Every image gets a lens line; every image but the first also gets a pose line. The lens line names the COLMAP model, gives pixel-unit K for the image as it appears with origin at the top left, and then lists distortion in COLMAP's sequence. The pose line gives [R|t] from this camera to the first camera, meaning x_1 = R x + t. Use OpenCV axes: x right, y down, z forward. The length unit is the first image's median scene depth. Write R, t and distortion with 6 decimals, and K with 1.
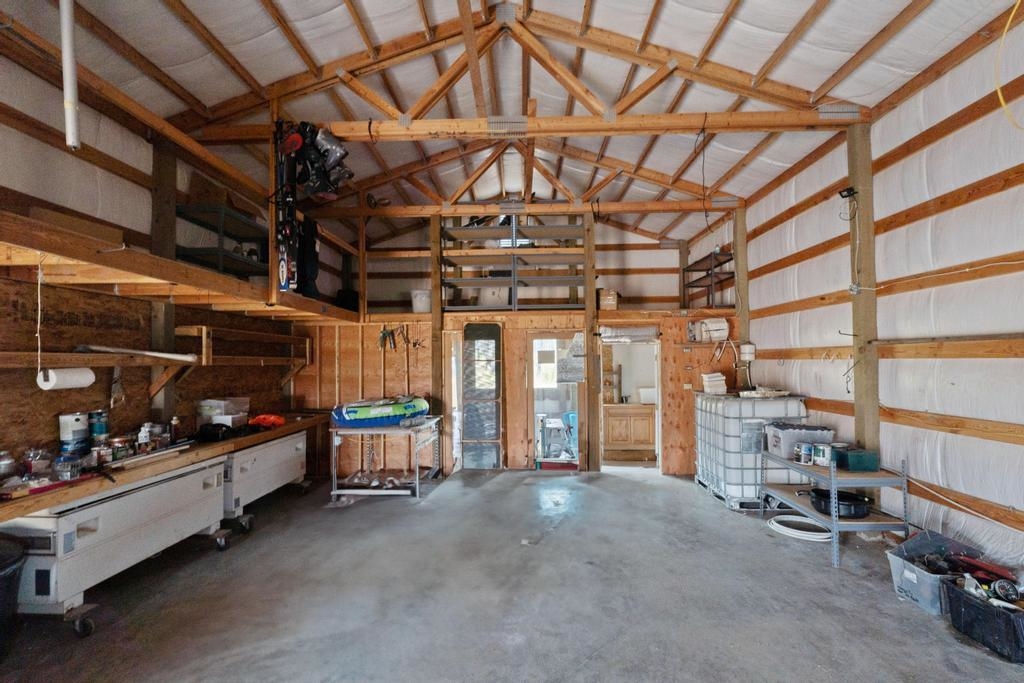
lens RADIAL K [[443.8, 0, 511.6], [0, 443.8, 349.2], [0, 0, 1]] dist [-0.000996, -0.000482]
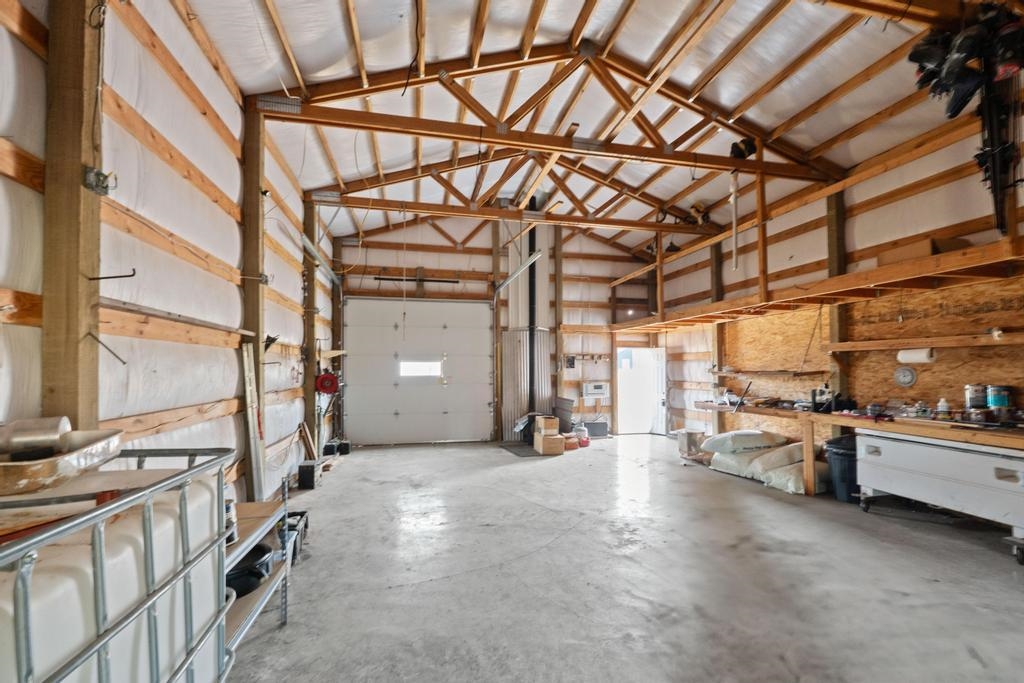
lens RADIAL K [[443.8, 0, 517.7], [0, 443.8, 365.6], [0, 0, 1]] dist [-0.000996, -0.000482]
pose [[-0.968783, 0.012925, -0.247572, 0.600770], [0.019964, 0.999464, -0.025941, 0.105999], [0.247104, -0.030074, -0.968522, 2.019048]]
